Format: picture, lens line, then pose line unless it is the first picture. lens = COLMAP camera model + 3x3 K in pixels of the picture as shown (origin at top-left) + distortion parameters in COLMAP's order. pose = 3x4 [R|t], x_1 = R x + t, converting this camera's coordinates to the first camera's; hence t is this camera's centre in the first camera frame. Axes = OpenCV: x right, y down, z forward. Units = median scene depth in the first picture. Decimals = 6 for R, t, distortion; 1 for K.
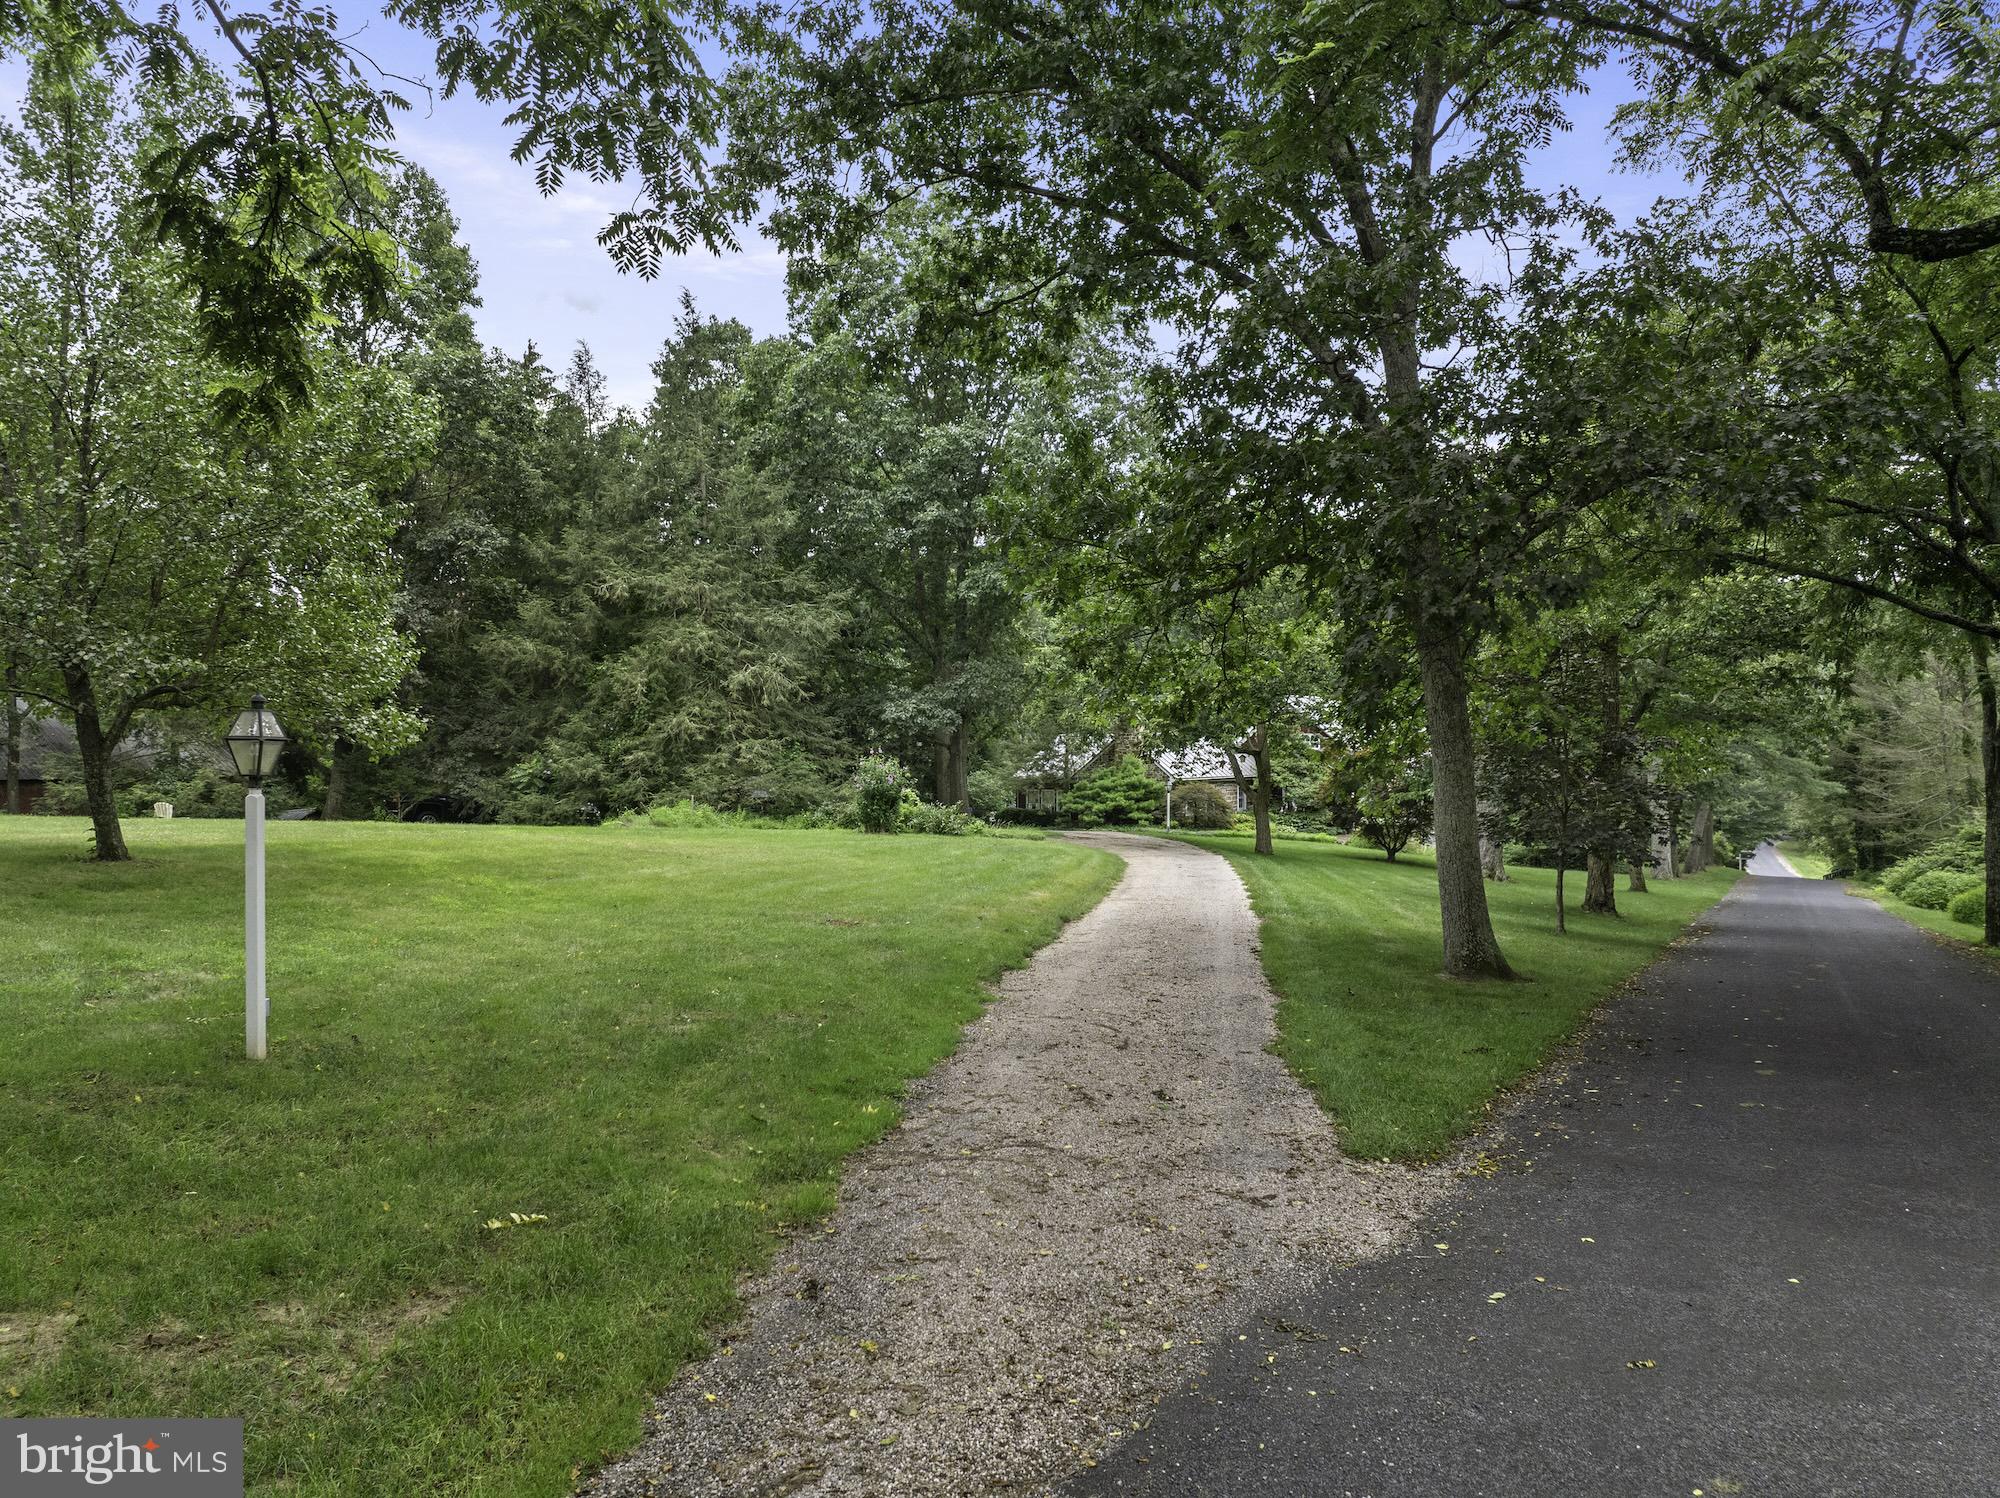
lens RADIAL K [[1379.6, 0, 1000.0], [0, 1379.6, 749.0], [0, 0, 1]] dist [-0.025125, -0.002313]
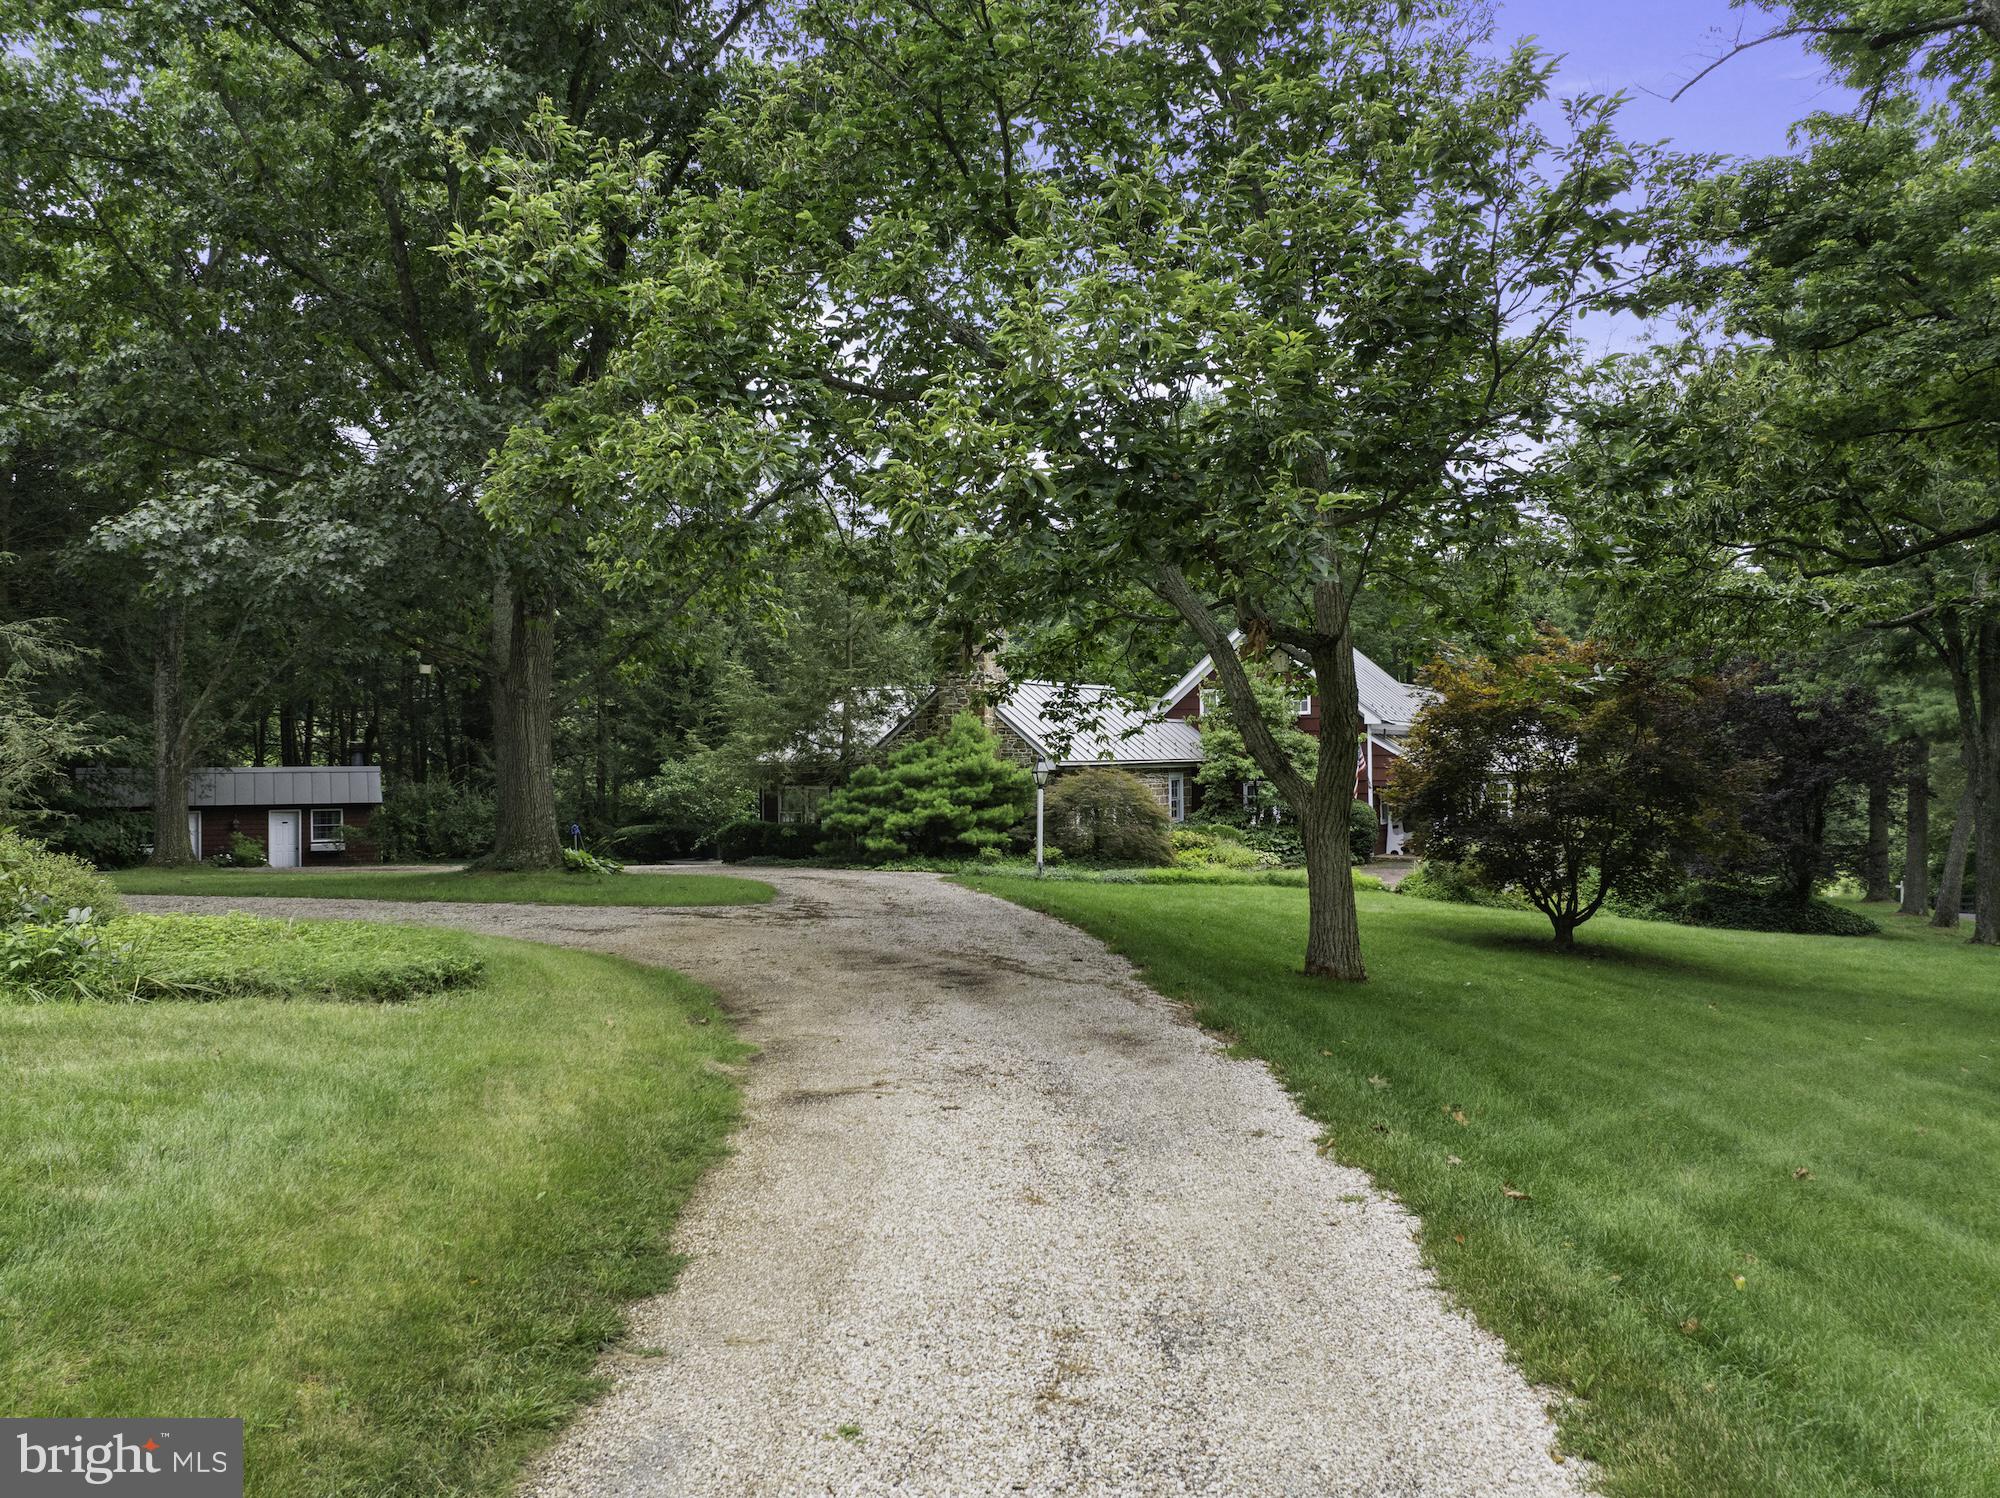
lens RADIAL K [[1379.6, 0, 1000.0], [0, 1379.6, 749.0], [0, 0, 1]] dist [-0.025125, -0.002313]
pose [[0.997094, -0.002523, 0.076141, 0.070137], [0.003080, 0.999969, -0.007190, 0.020868], [-0.076120, 0.007404, 0.997071, 0.513252]]
